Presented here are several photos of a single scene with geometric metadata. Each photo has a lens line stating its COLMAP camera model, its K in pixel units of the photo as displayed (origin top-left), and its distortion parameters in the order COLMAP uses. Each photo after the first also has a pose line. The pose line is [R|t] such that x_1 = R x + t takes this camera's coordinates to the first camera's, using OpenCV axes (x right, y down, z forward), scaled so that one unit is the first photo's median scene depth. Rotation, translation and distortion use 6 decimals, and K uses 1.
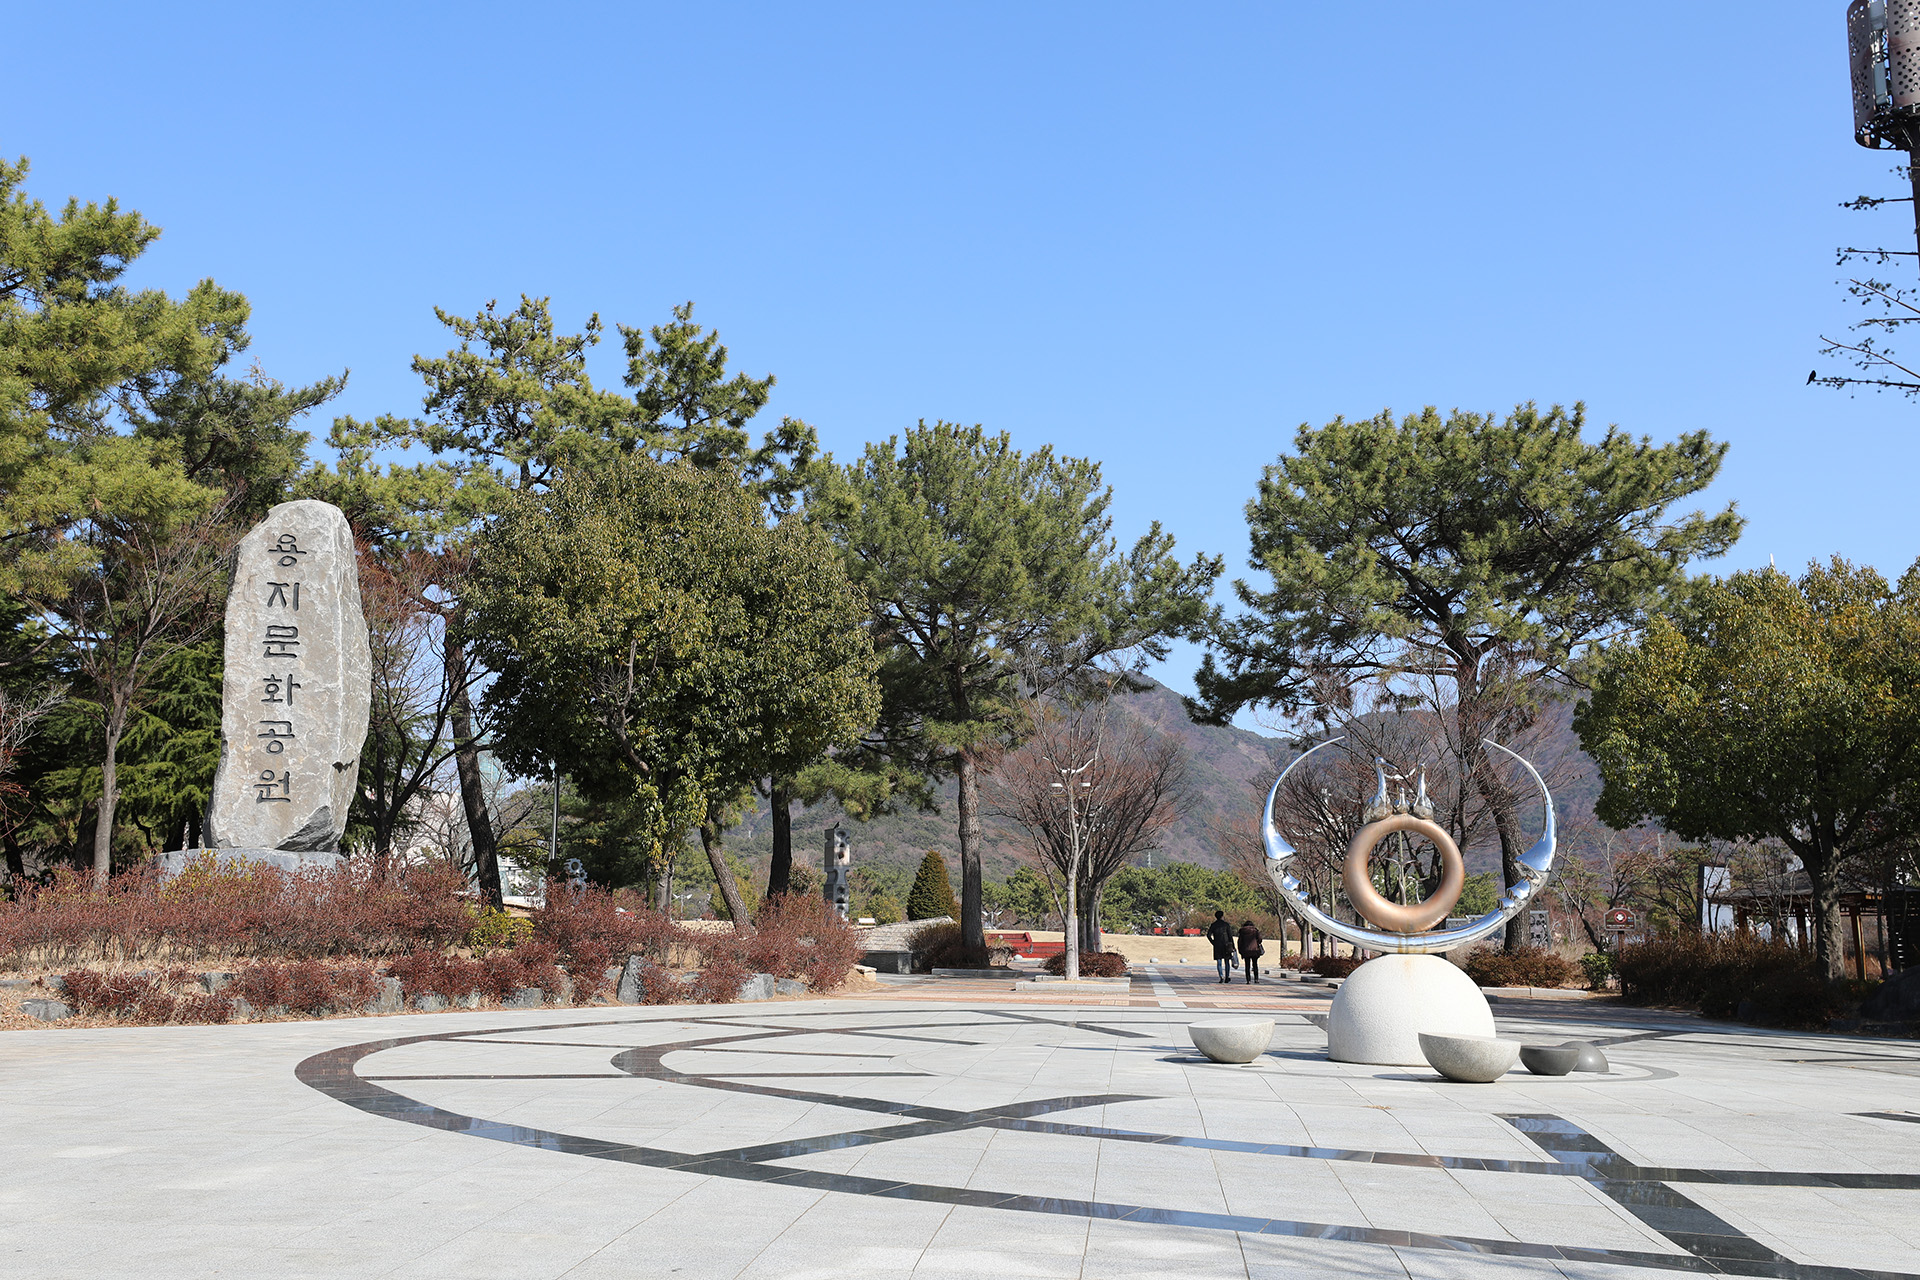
lens RADIAL K [[1829.2, 0, 960.0], [0, 1829.2, 640.0], [0, 0, 1]] dist [0.013721, 0.001485]
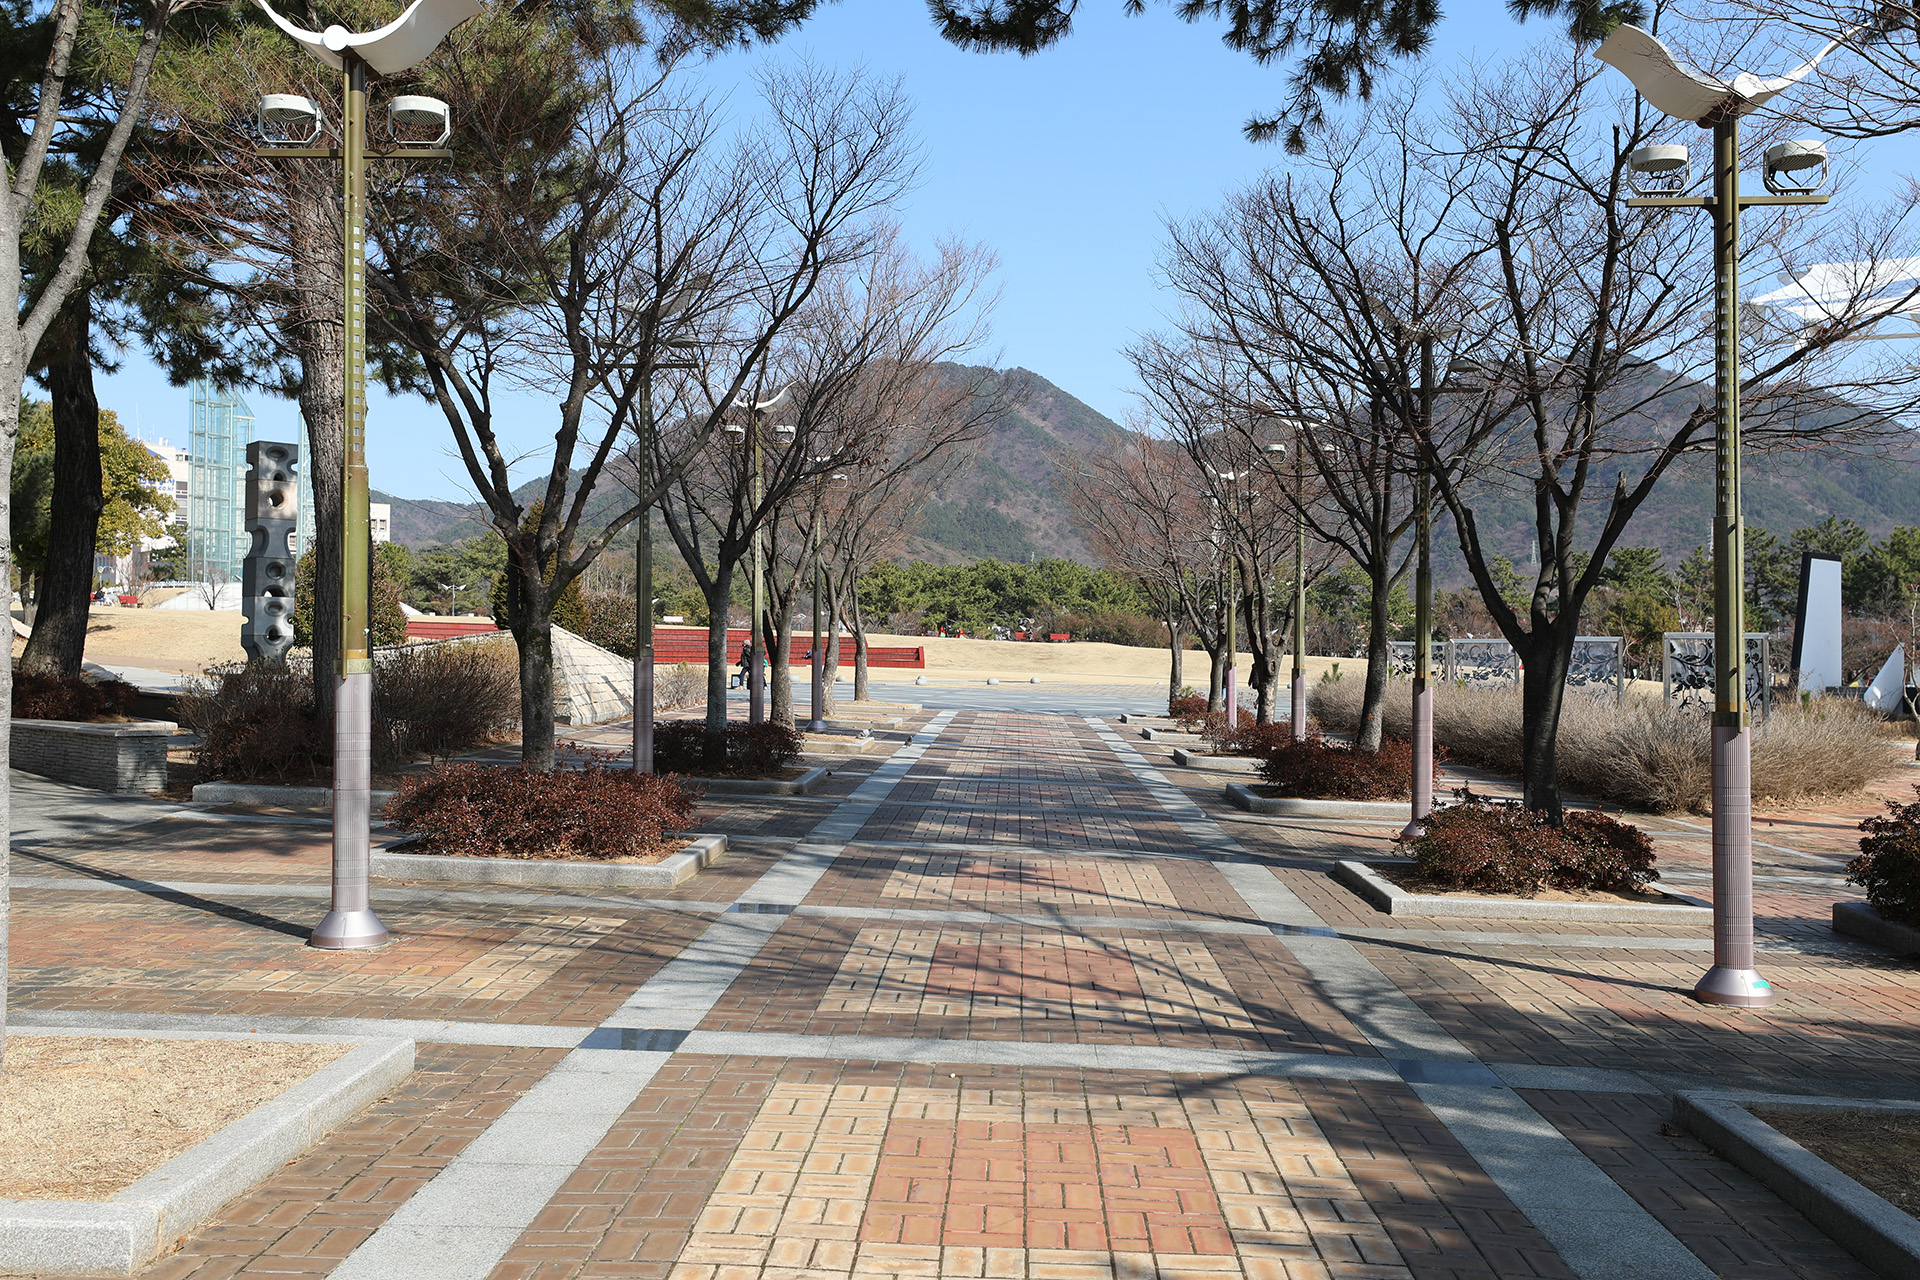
lens RADIAL K [[1829.2, 0, 960.0], [0, 1829.2, 640.0], [0, 0, 1]] dist [0.013721, 0.001485]
pose [[0.997969, 0.013188, 0.062325, 0.023486], [-0.023199, 0.986395, 0.162750, 0.020102], [-0.059331, -0.163865, 0.984697, 0.141960]]
